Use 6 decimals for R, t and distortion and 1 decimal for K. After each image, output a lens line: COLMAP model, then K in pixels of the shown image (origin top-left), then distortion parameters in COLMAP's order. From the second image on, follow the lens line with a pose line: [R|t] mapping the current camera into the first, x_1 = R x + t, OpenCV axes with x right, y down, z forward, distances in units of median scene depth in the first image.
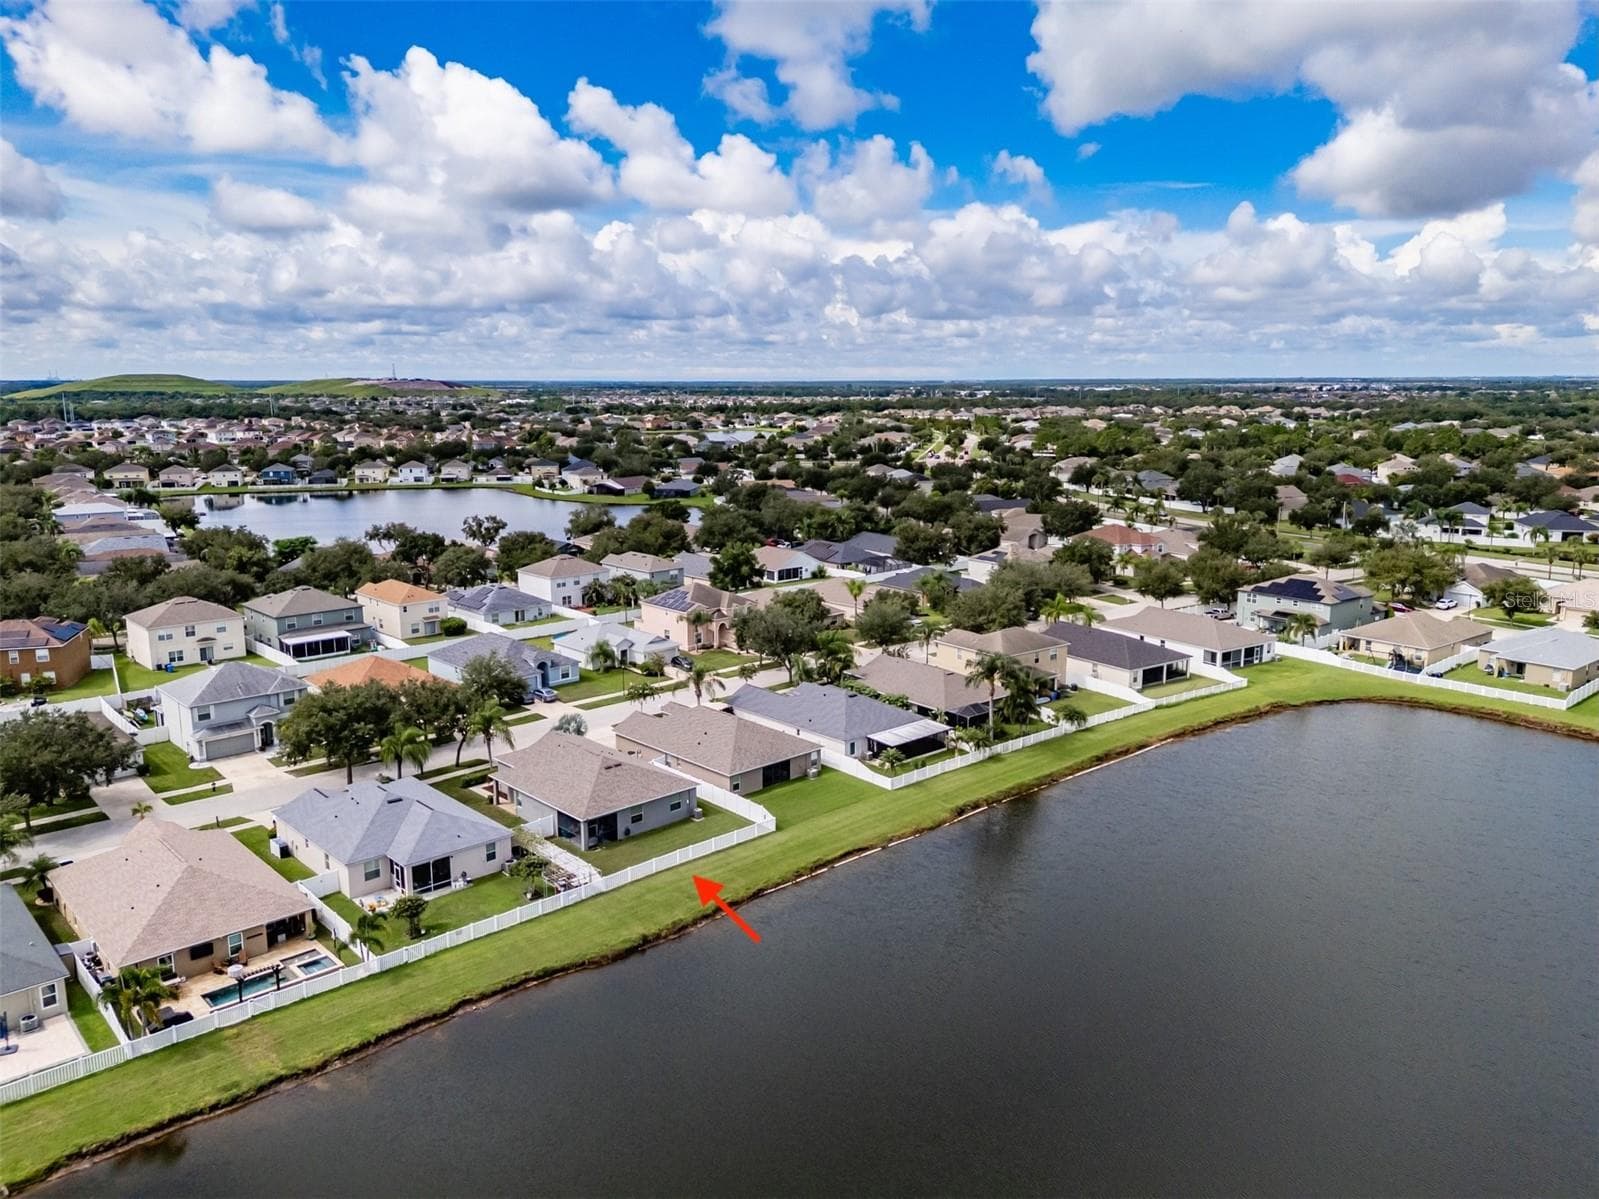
lens RADIAL K [[1171.1, 0, 806.9], [0, 1171.1, 604.6], [0, 0, 1]] dist [0.088631, -0.113815]
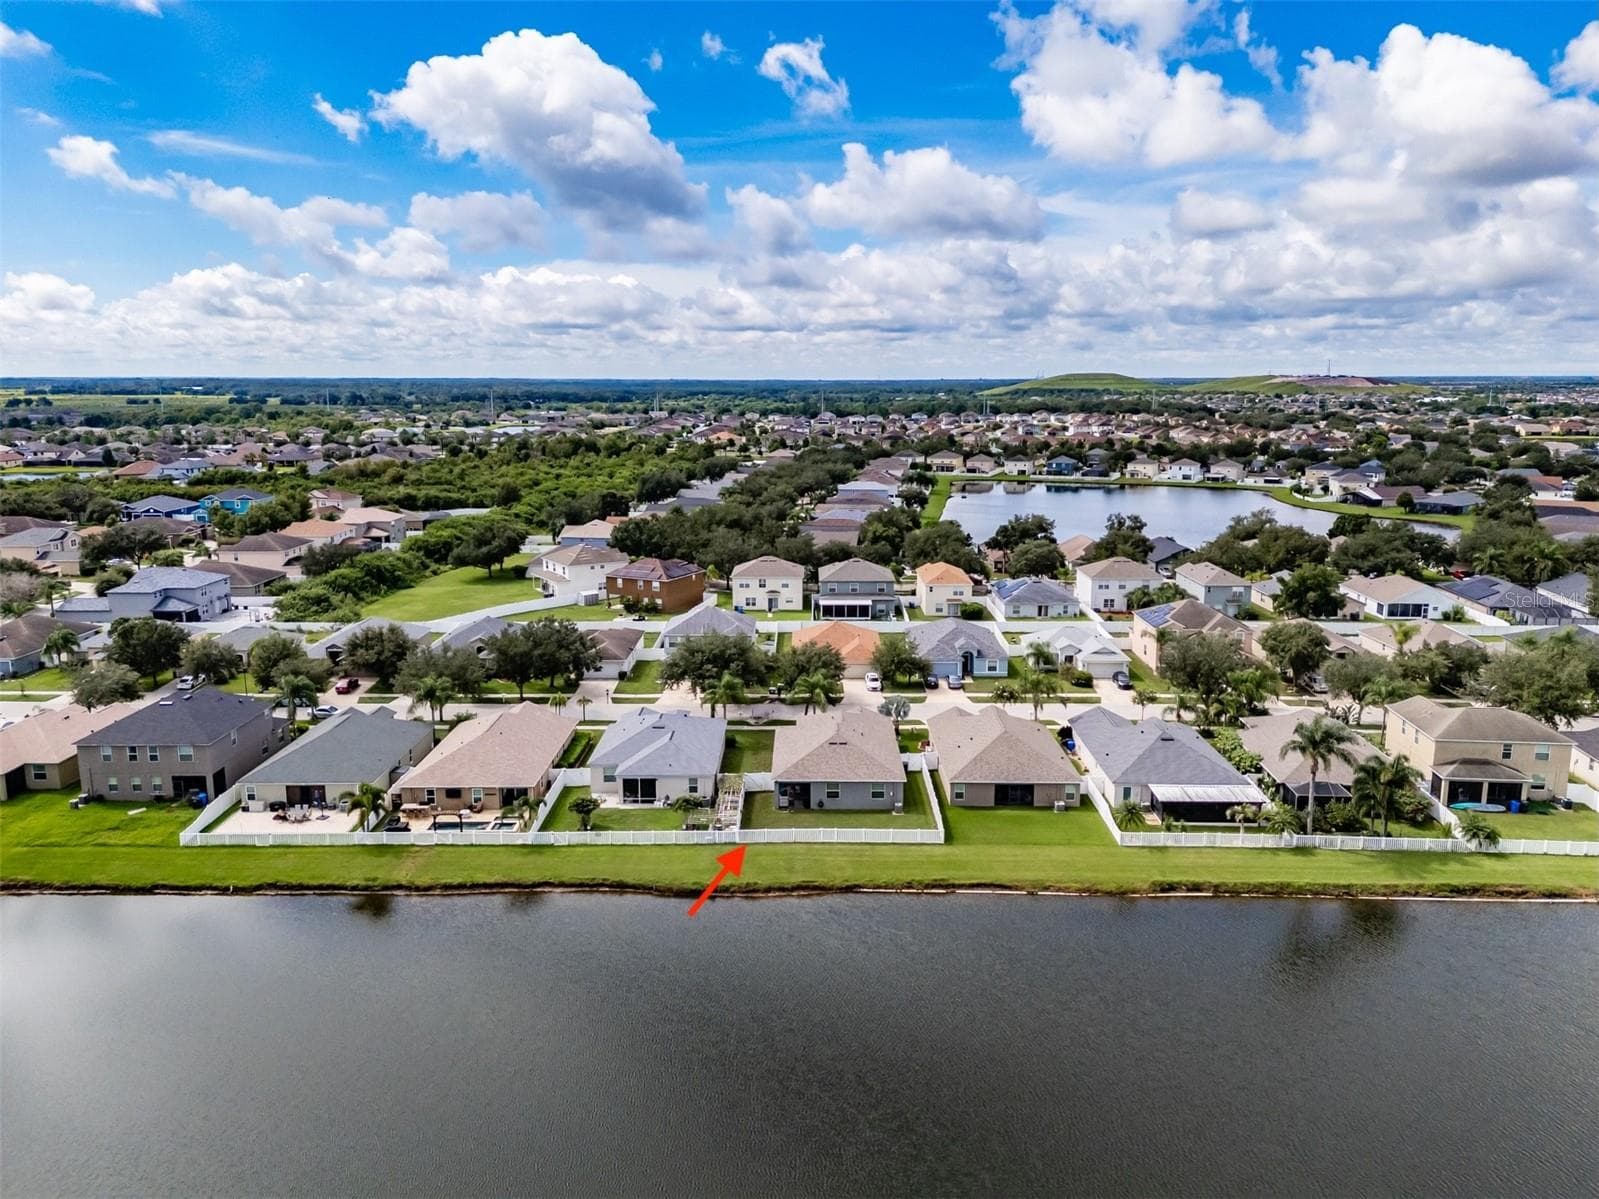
lens RADIAL K [[1171.1, 0, 806.9], [0, 1171.1, 604.6], [0, 0, 1]] dist [0.088631, -0.113815]
pose [[0.723018, 0.132781, -0.677949, 0.143435], [-0.130905, 0.989908, 0.054273, -0.011630], [0.678313, 0.049506, 0.733103, 0.052162]]
